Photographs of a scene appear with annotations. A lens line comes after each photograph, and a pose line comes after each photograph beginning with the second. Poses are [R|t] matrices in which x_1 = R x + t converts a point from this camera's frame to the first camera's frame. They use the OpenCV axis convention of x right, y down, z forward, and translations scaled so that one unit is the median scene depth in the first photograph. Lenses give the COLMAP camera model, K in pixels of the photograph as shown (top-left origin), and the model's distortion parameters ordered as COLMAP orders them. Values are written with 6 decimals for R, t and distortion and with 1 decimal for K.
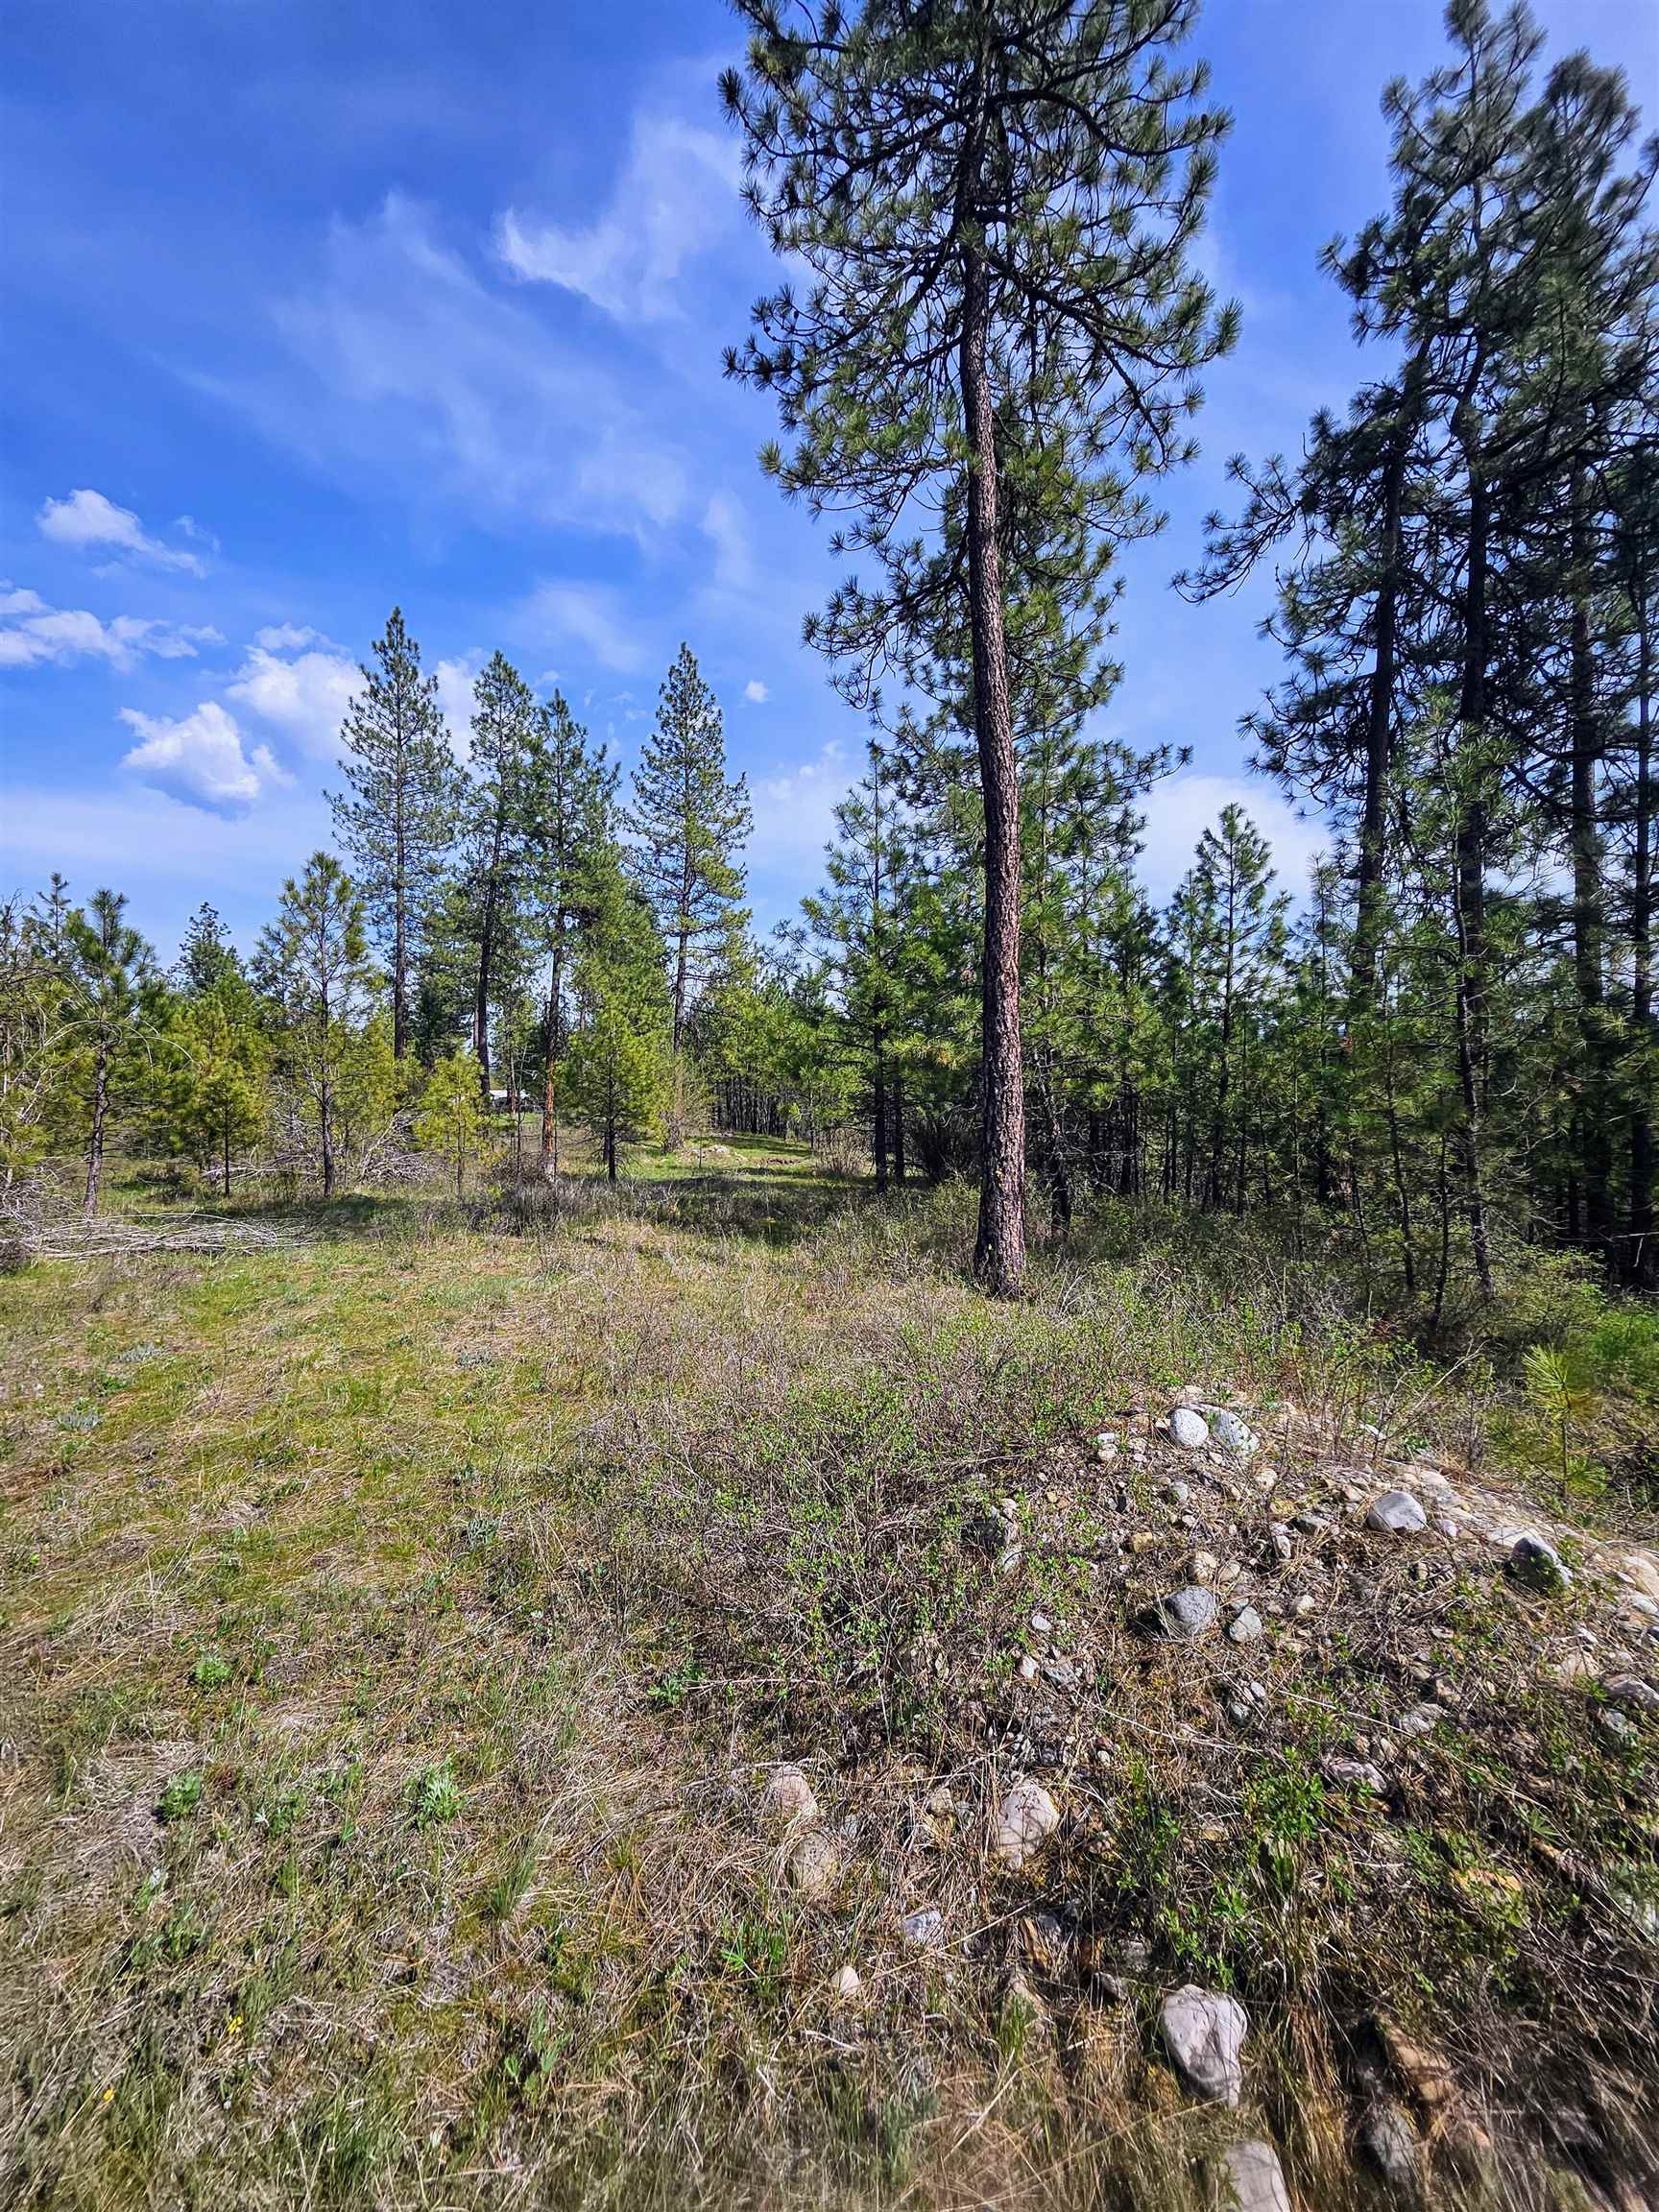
lens RADIAL K [[882.4, 0, 829.5], [0, 882.4, 1106.0], [0, 0, 1]] dist [0.011348, -0.005024]
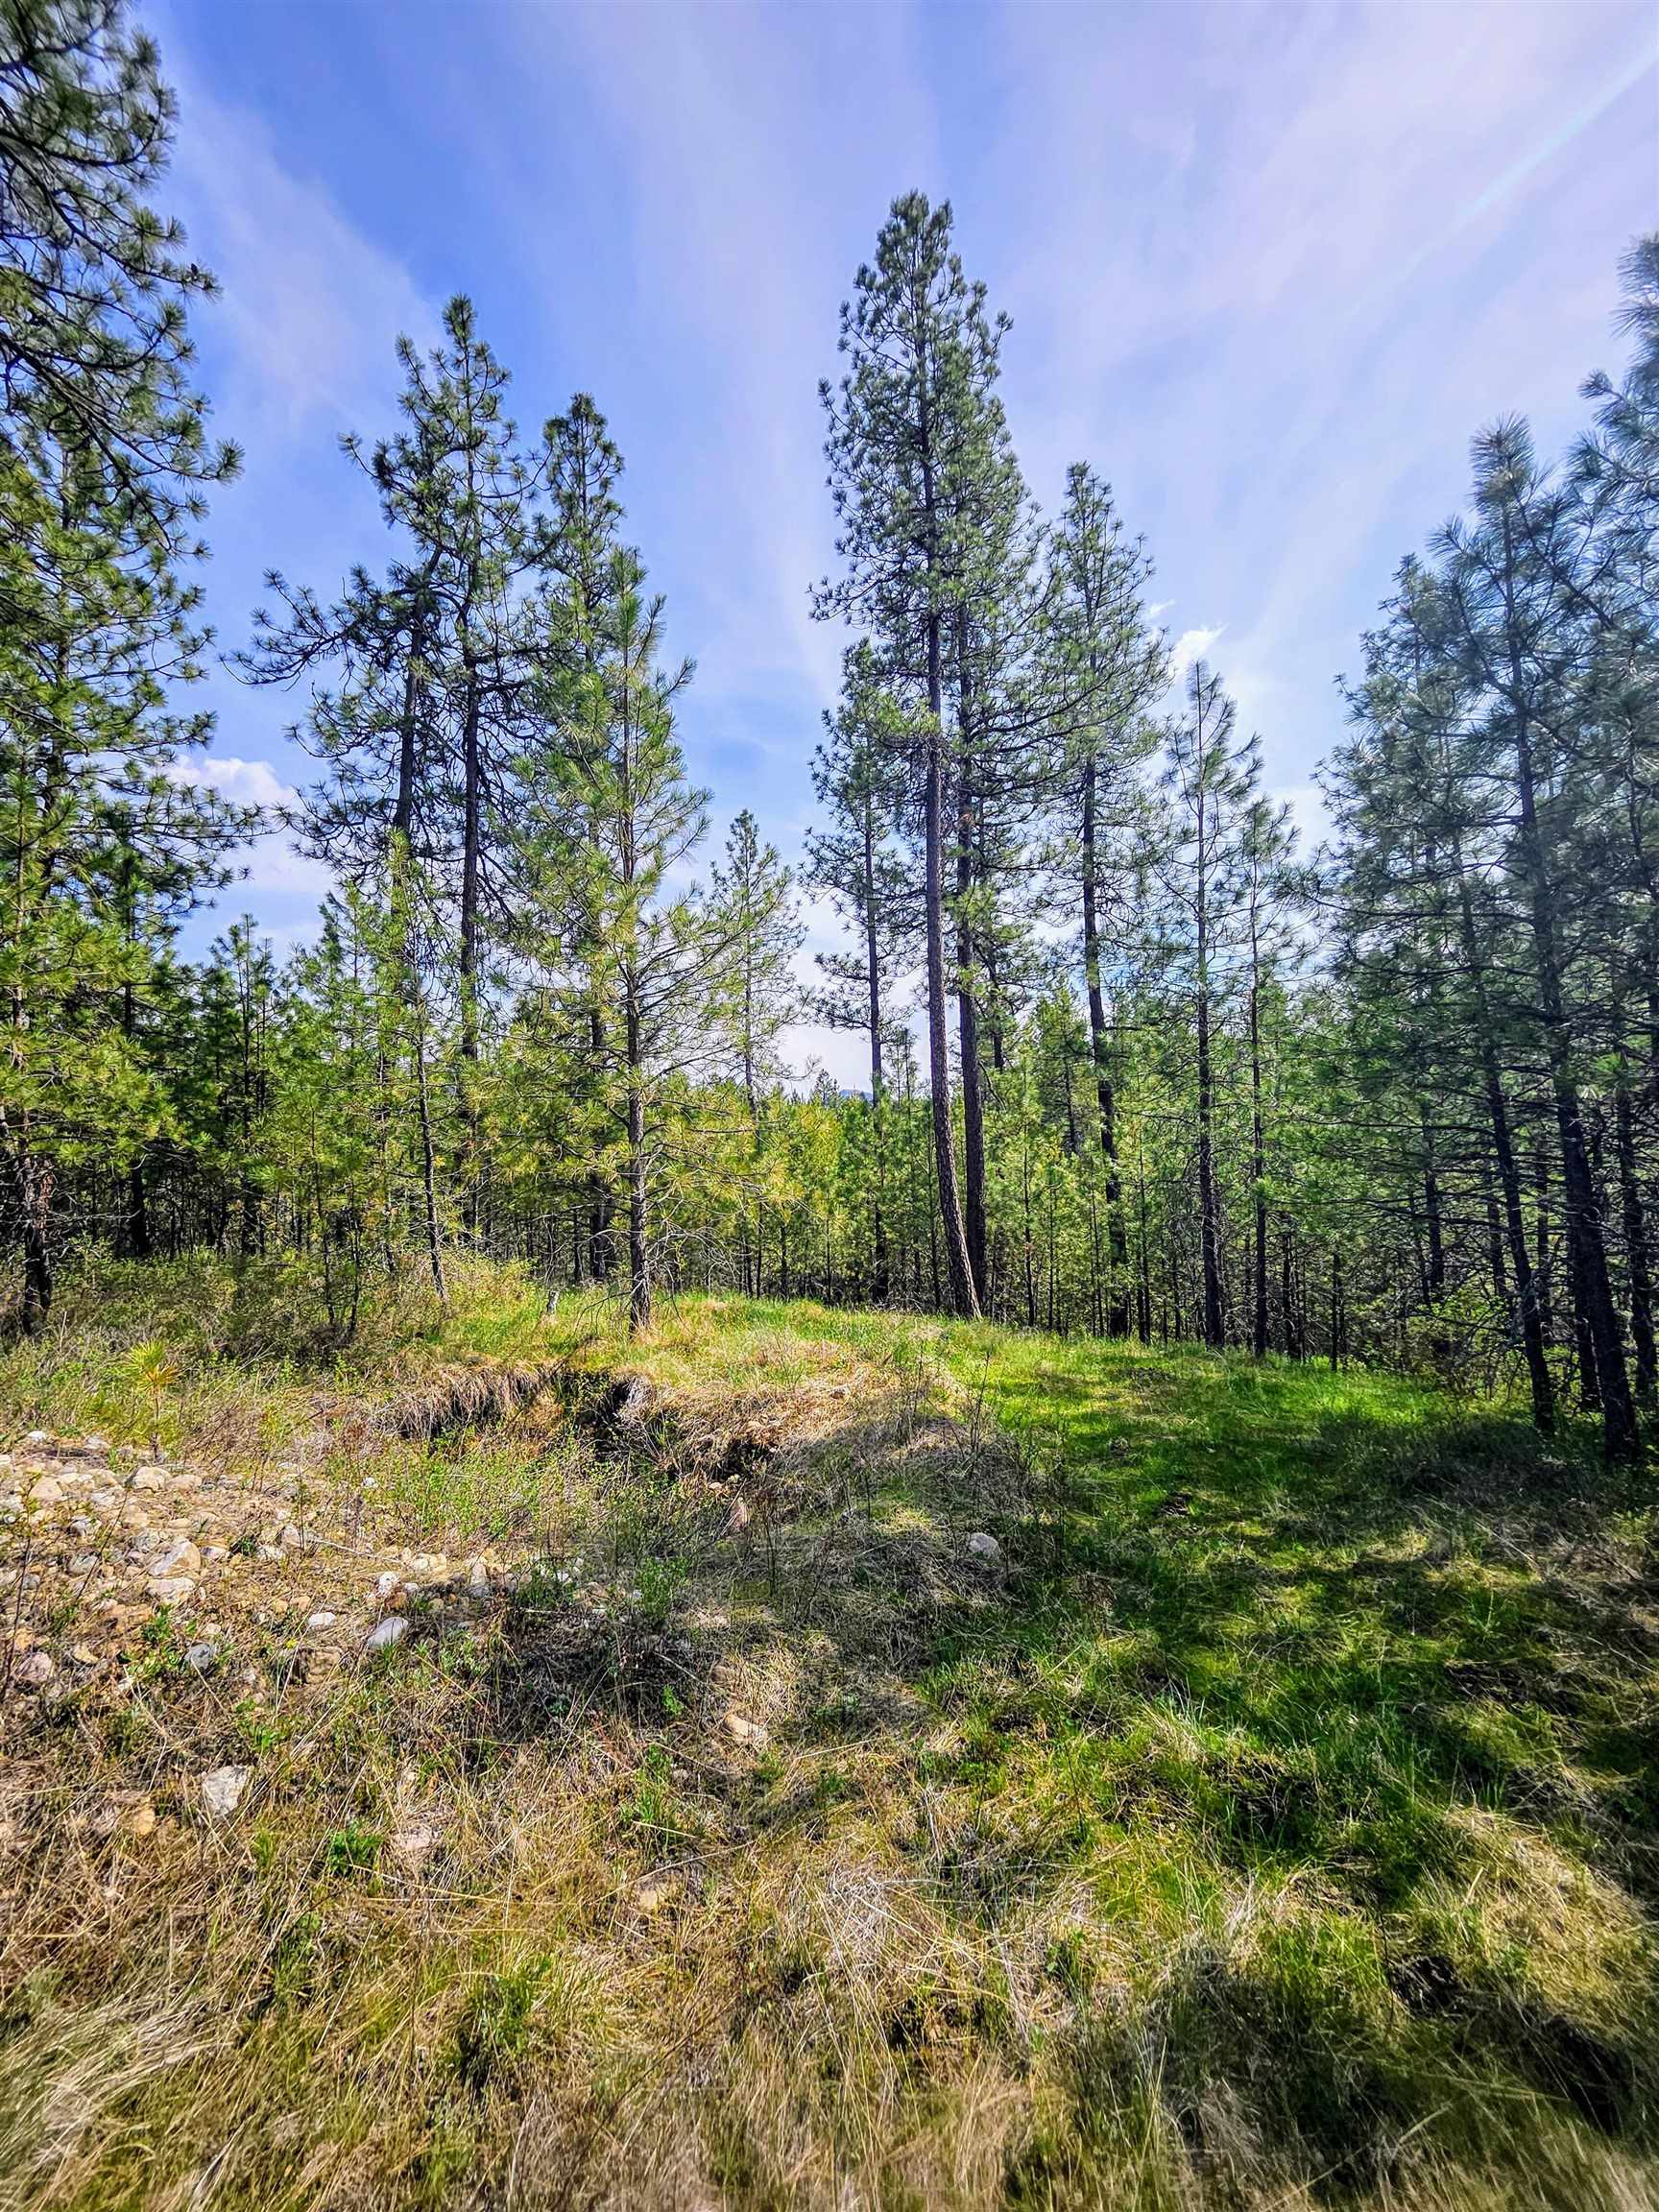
lens RADIAL K [[882.4, 0, 829.5], [0, 882.4, 1106.0], [0, 0, 1]] dist [0.011348, -0.005024]
pose [[0.700780, 0.018889, 0.713127, 0.168219], [0.018139, 0.998854, -0.044282, -0.006433], [-0.713147, 0.043967, 0.699635, -0.234566]]
